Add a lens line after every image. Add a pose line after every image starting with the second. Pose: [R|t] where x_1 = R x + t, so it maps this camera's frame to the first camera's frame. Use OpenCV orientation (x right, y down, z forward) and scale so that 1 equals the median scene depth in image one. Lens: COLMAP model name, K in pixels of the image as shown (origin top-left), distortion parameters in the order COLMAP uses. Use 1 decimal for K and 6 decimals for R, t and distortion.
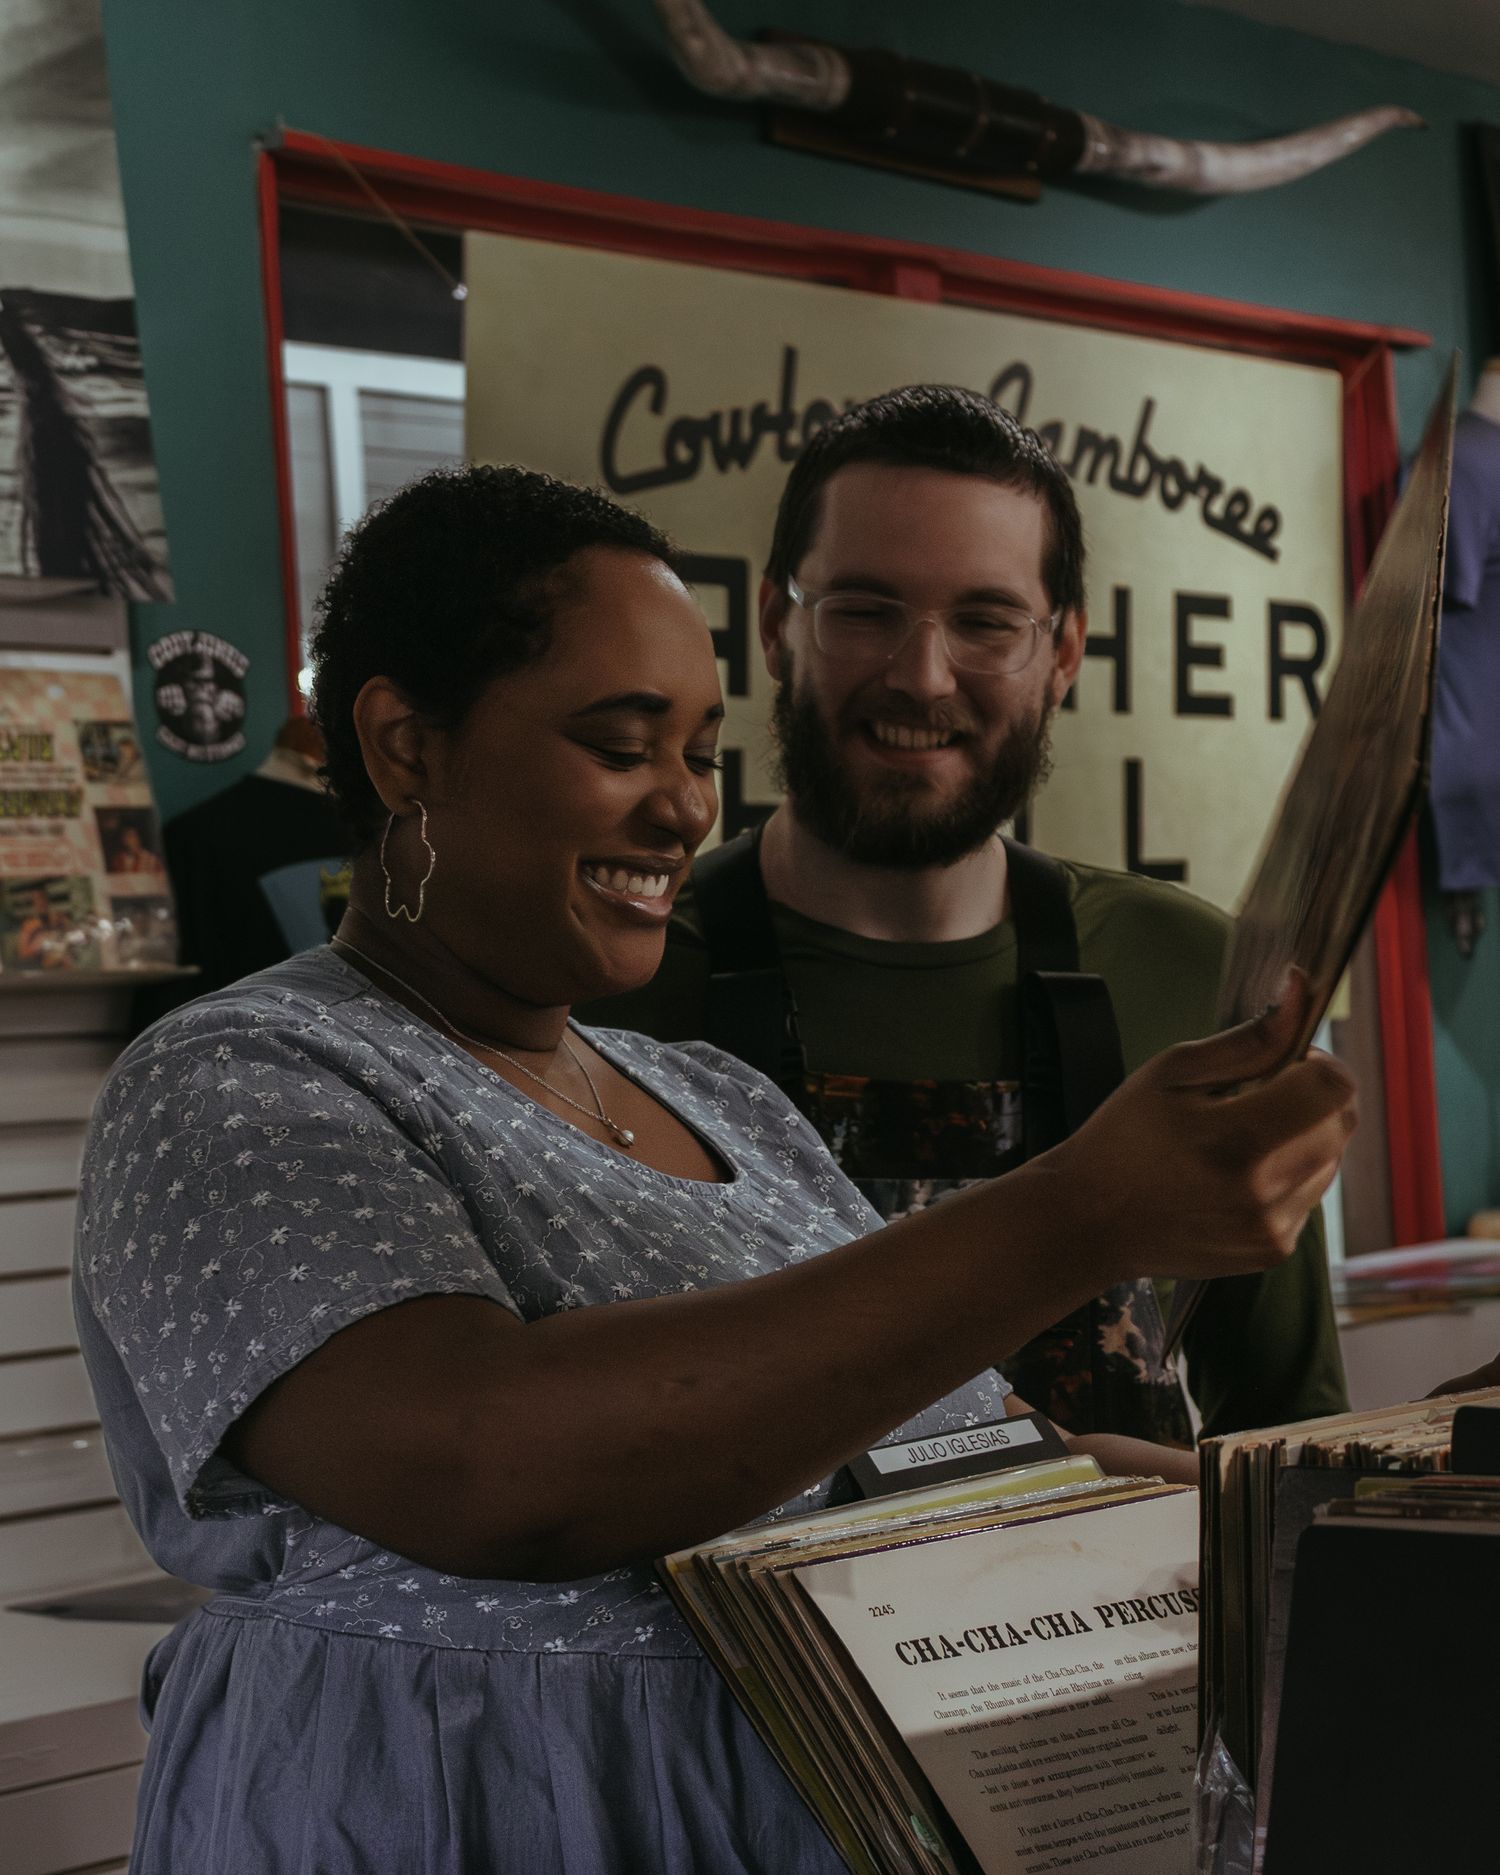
lens RADIAL K [[4273.2, 0, 750.0], [0, 4273.2, 937.5], [0, 0, 1]] dist [-0.015920, 0.622755]
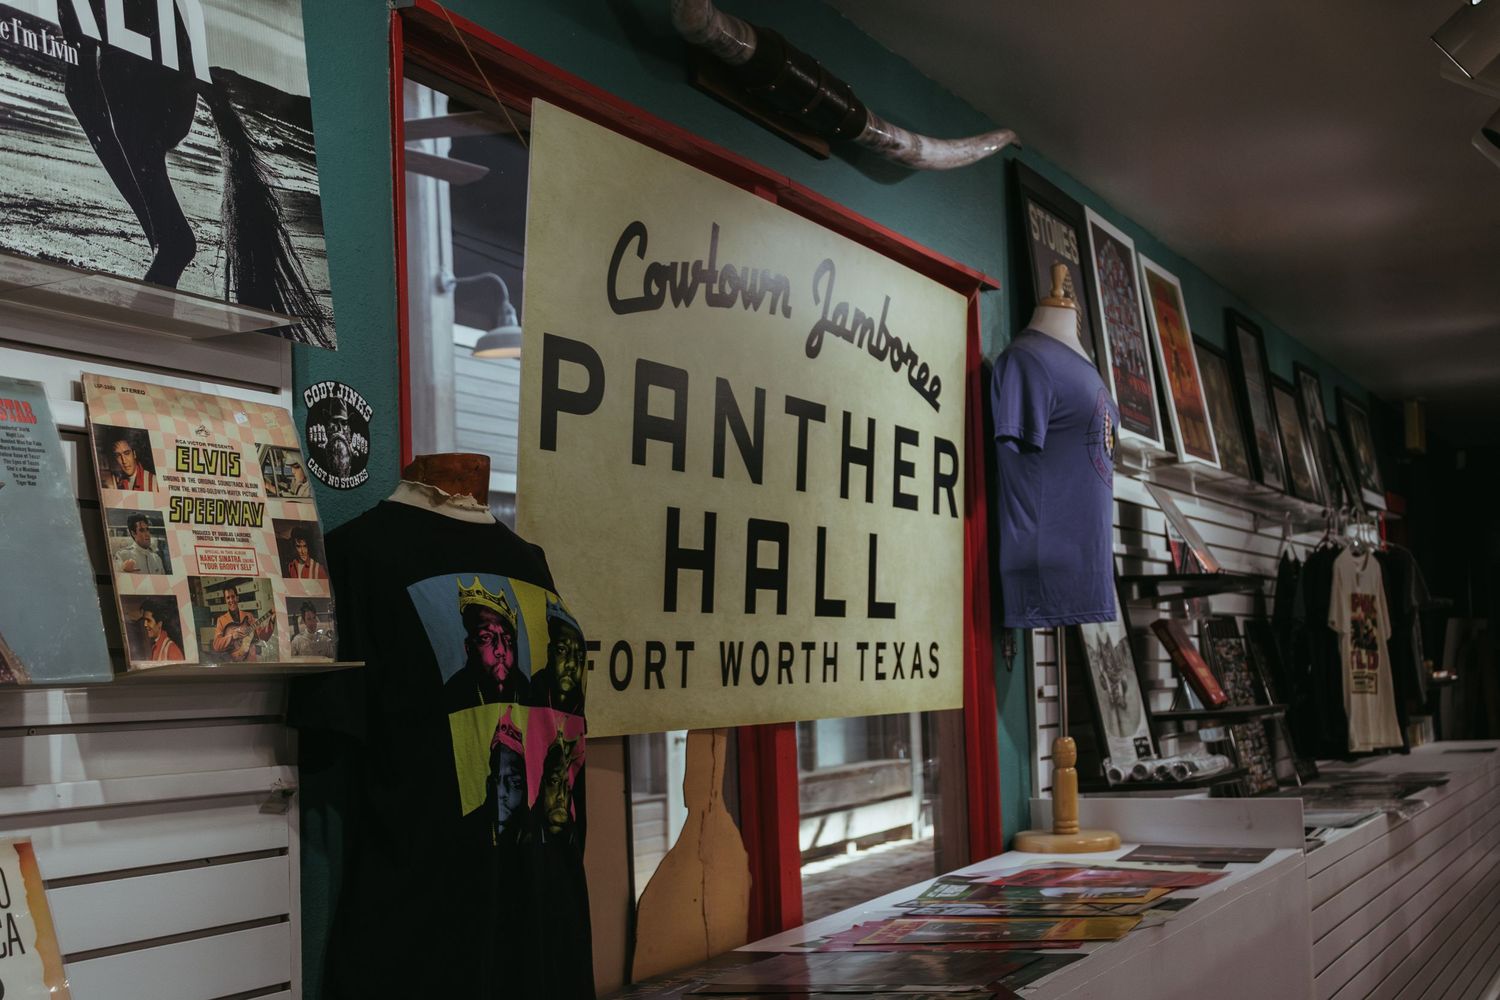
lens RADIAL K [[1997.1, 0, 751.0], [0, 1997.1, 517.1], [0, 0, 1]] dist [0.005888, 0.012629]
pose [[0.972041, 0.048641, 0.229718, -0.146856], [-0.034325, 0.997235, -0.065912, -0.000123], [-0.232289, 0.056184, 0.971023, 0.434473]]
